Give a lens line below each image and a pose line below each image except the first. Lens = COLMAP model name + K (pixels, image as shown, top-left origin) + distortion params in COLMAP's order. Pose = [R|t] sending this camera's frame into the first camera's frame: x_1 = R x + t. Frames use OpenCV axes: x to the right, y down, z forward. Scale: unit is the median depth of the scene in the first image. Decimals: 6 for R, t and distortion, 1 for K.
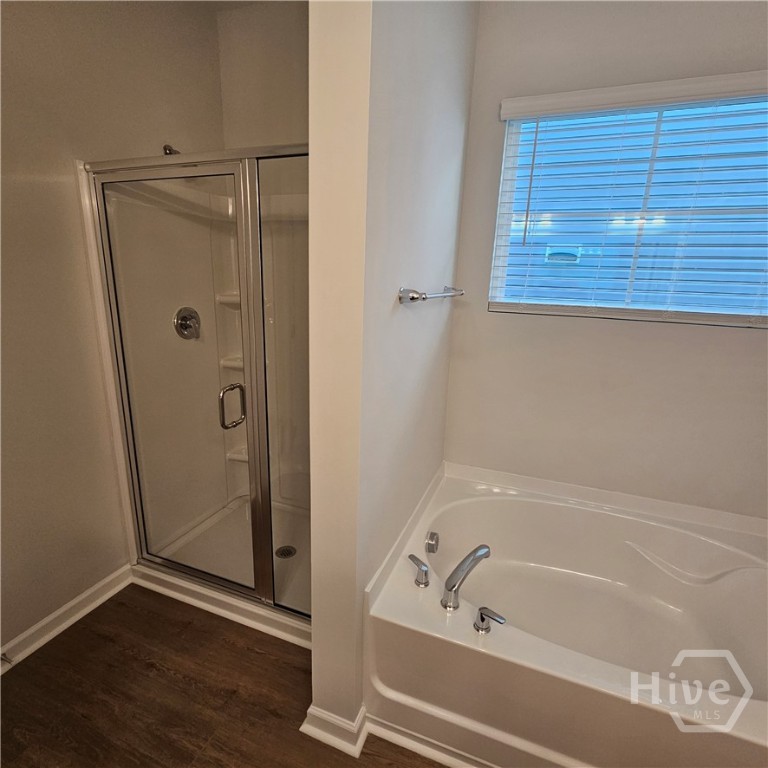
lens RADIAL K [[420.5, 0, 382.1], [0, 420.5, 388.0], [0, 0, 1]] dist [-0.001088, -0.000169]
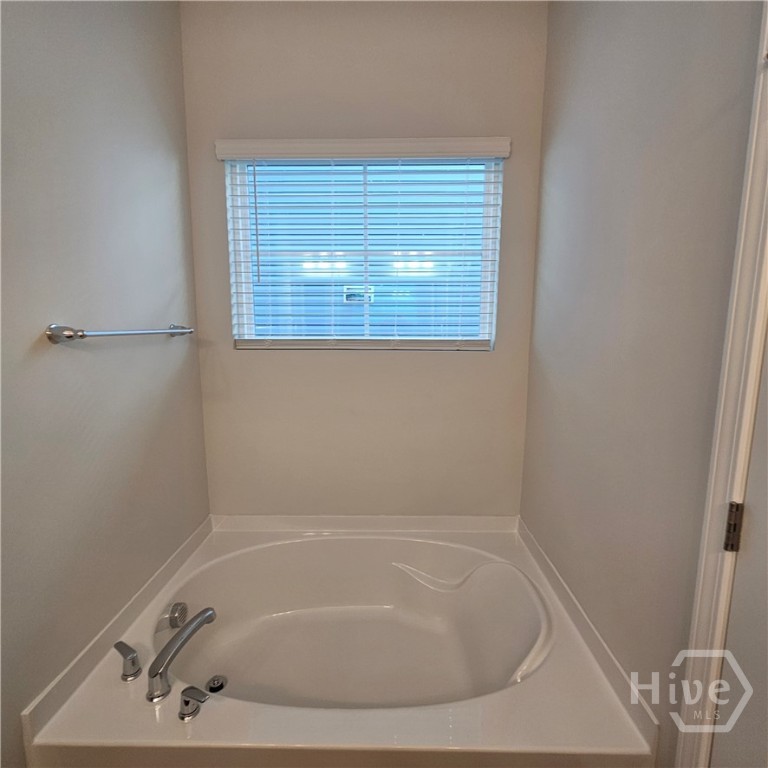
lens RADIAL K [[422.6, 0, 385.6], [0, 422.6, 388.5], [0, 0, 1]] dist [0.001507, 0.001853]
pose [[0.936870, -0.084156, 0.339399, 0.296789], [0.117678, 0.989873, -0.079390, 0.028556], [-0.329281, 0.114318, 0.937286, -0.008658]]
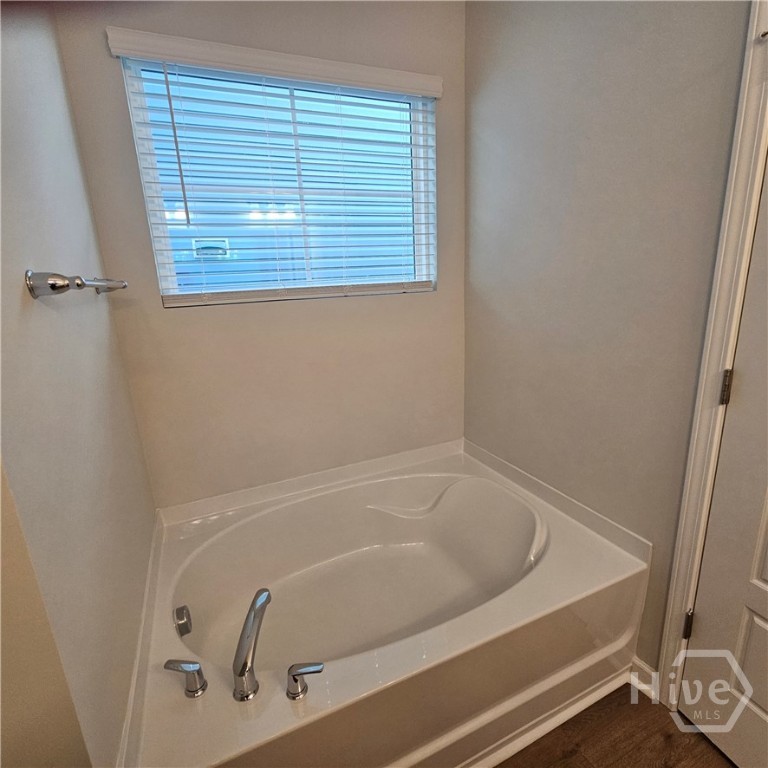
lens RADIAL K [[420.5, 0, 382.1], [0, 420.5, 388.0], [0, 0, 1]] dist [-0.001088, -0.000169]
pose [[0.700744, -0.246069, 0.669633, -0.031470], [0.251087, 0.963644, 0.091356, -0.008613], [-0.667767, 0.104119, 0.737052, 0.201129]]
